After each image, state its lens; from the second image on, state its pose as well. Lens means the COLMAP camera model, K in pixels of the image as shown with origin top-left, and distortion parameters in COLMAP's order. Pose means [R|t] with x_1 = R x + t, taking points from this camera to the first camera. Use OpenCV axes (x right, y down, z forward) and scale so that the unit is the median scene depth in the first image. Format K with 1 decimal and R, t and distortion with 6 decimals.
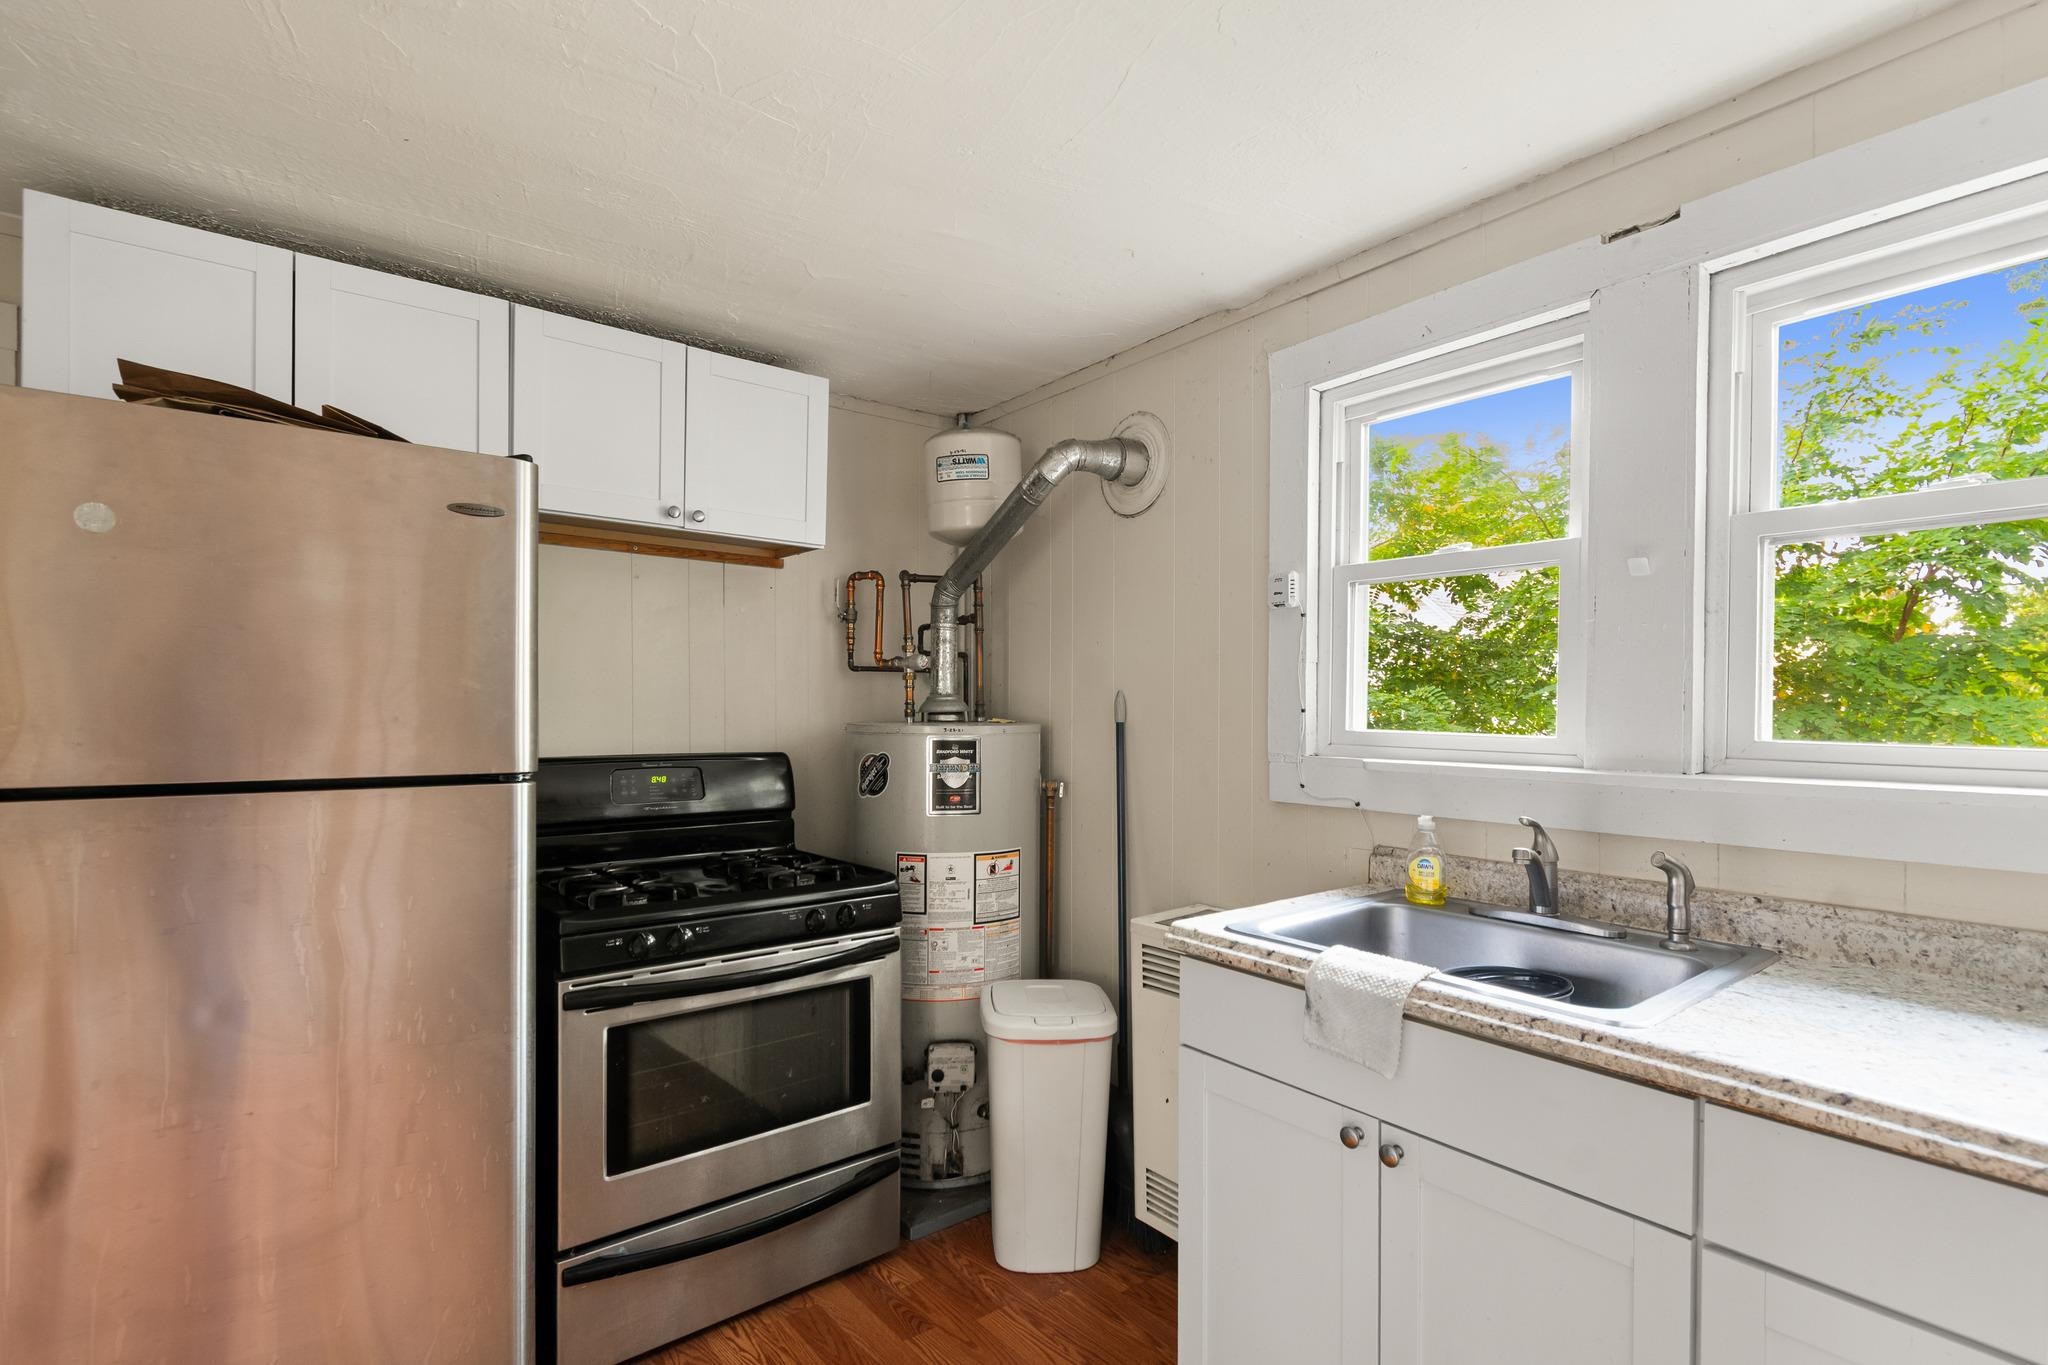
lens RADIAL K [[960.5, 0, 1034.5], [0, 960.5, 706.7], [0, 0, 1]] dist [0.004209, -0.003427]
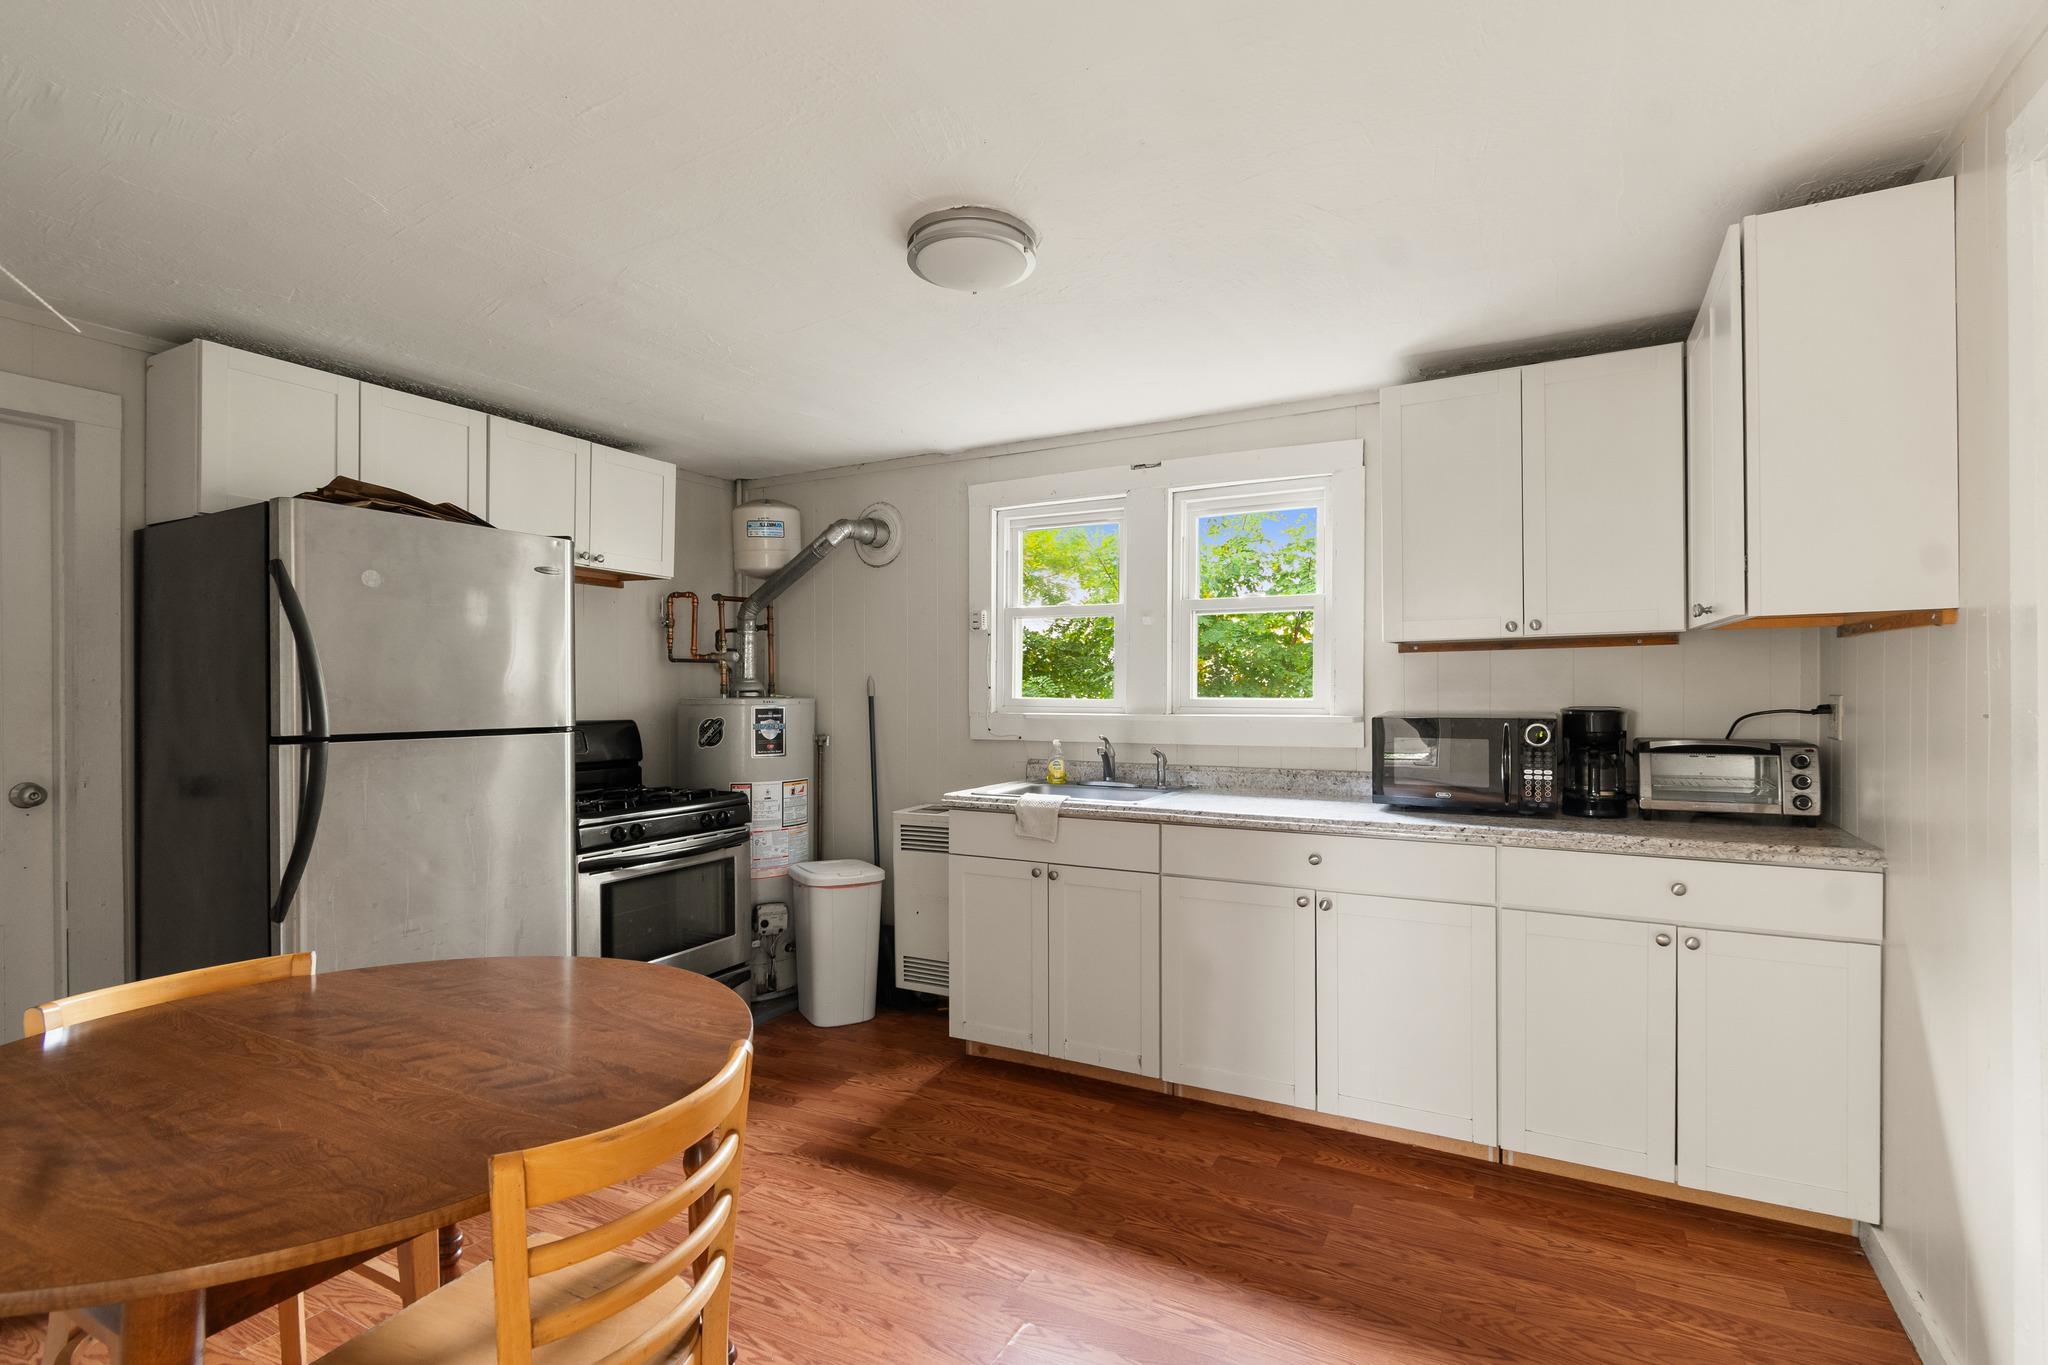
lens RADIAL K [[960.5, 0, 1022.1], [0, 960.5, 684.3], [0, 0, 1]] dist [0.004209, -0.003427]
pose [[0.918607, -0.004019, 0.395153, -0.354414], [0.005854, 0.999977, -0.003438, 0.004142], [-0.395130, 0.005472, 0.918609, -0.639432]]
